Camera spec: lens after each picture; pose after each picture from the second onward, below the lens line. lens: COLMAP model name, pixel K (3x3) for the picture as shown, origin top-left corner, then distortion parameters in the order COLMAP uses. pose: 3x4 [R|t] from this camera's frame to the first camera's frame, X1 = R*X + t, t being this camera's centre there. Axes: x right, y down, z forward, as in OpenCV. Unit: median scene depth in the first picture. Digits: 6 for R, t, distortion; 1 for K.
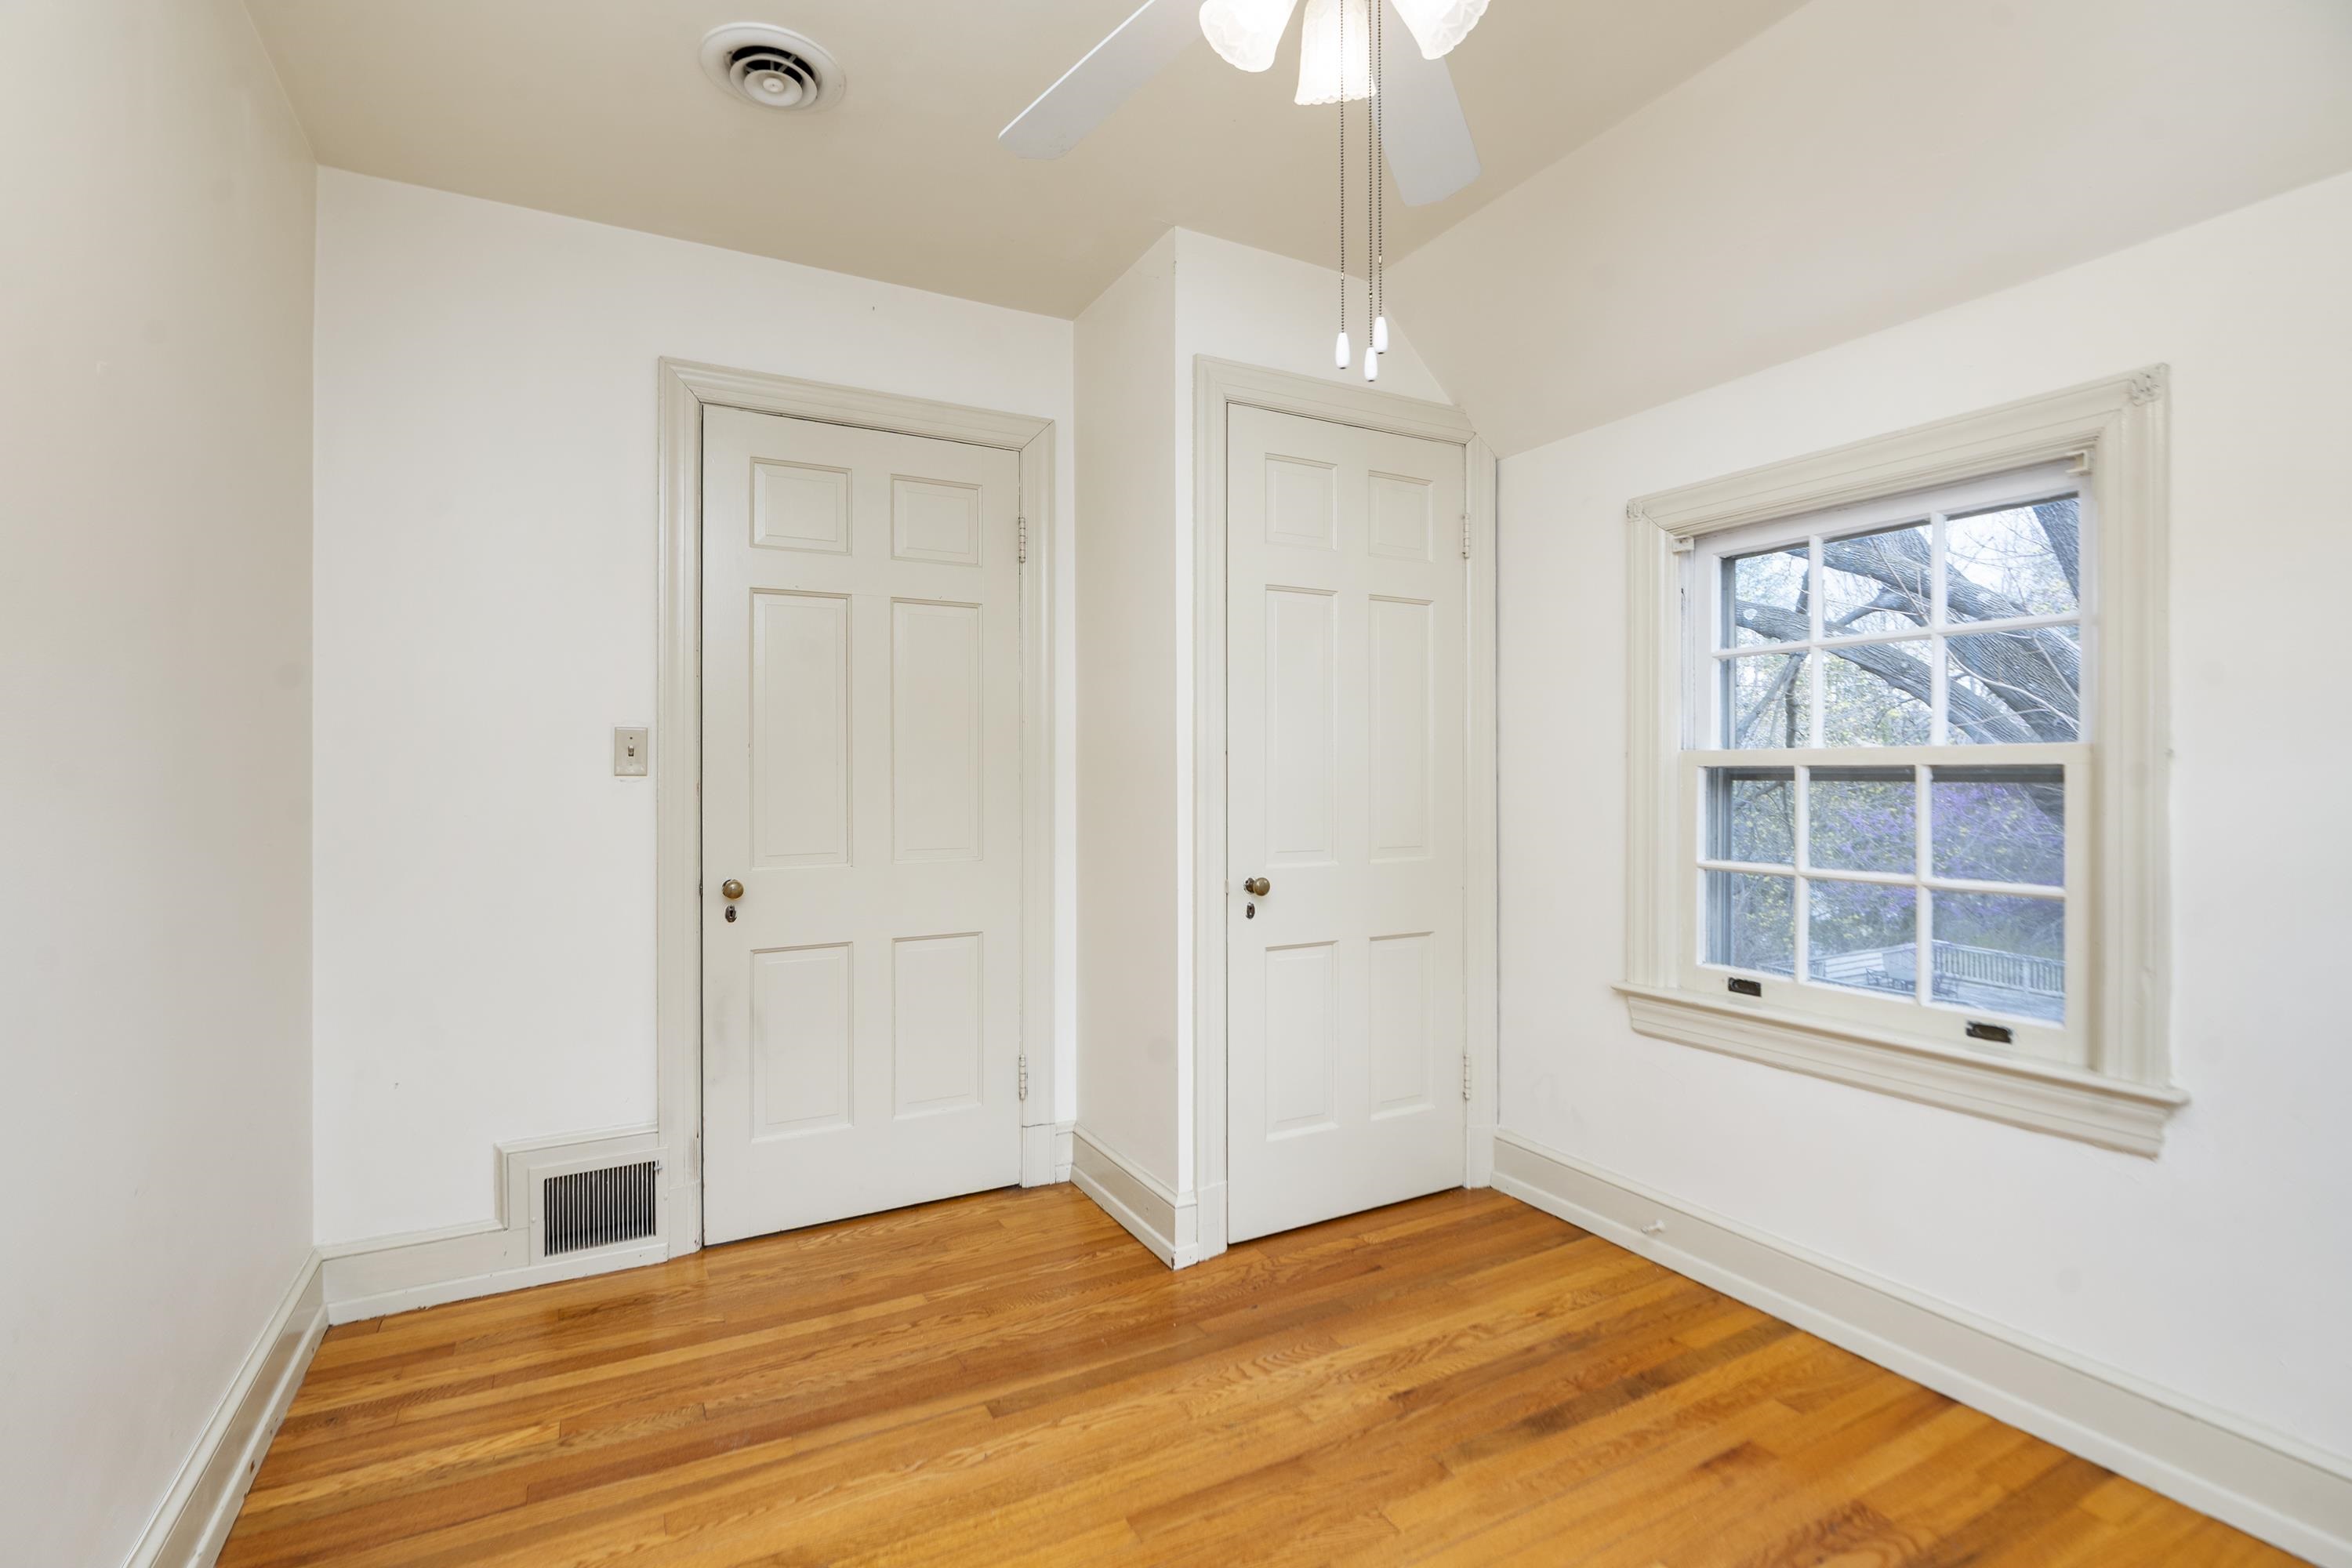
lens RADIAL K [[1077.8, 0, 1160.6], [0, 1077.8, 790.9], [0, 0, 1]] dist [-0.002159, -0.000116]
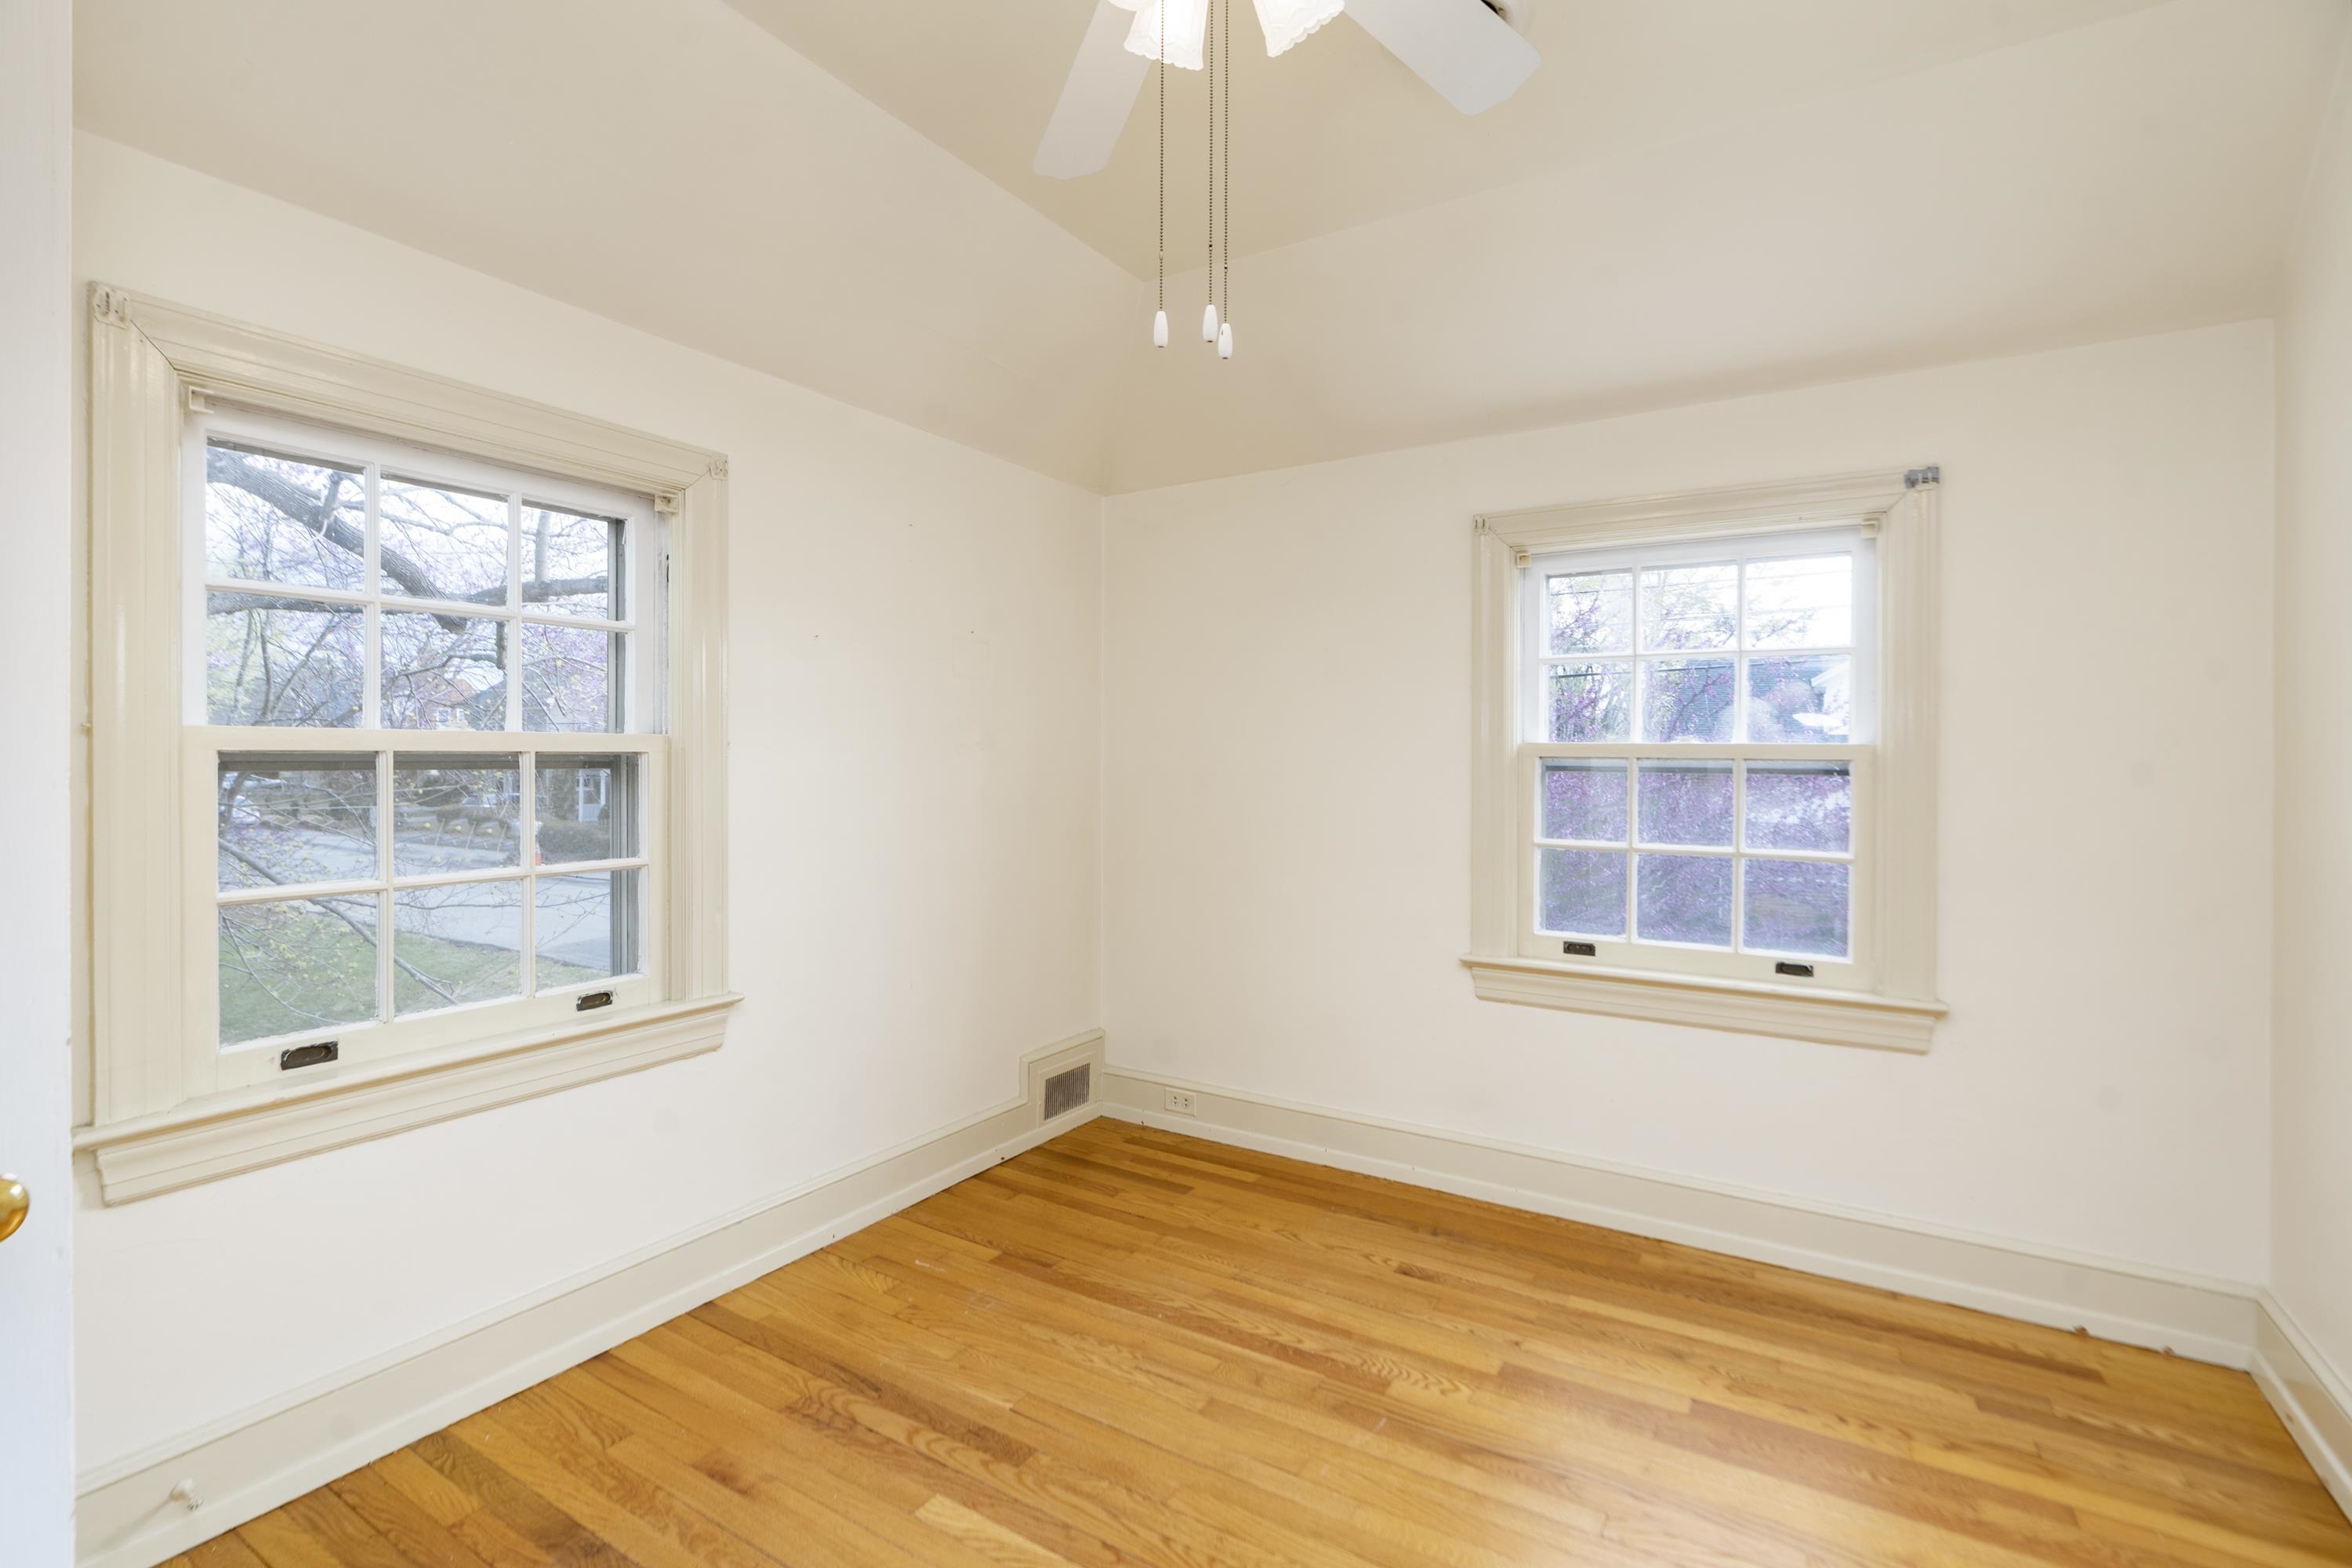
lens RADIAL K [[1077.8, 0, 1160.6], [0, 1077.8, 790.9], [0, 0, 1]] dist [-0.002159, -0.000116]
pose [[-0.500809, -0.025071, 0.865195, -0.440192], [0.011257, 0.999307, 0.035473, -0.017269], [-0.865485, 0.027505, -0.500180, 1.043679]]
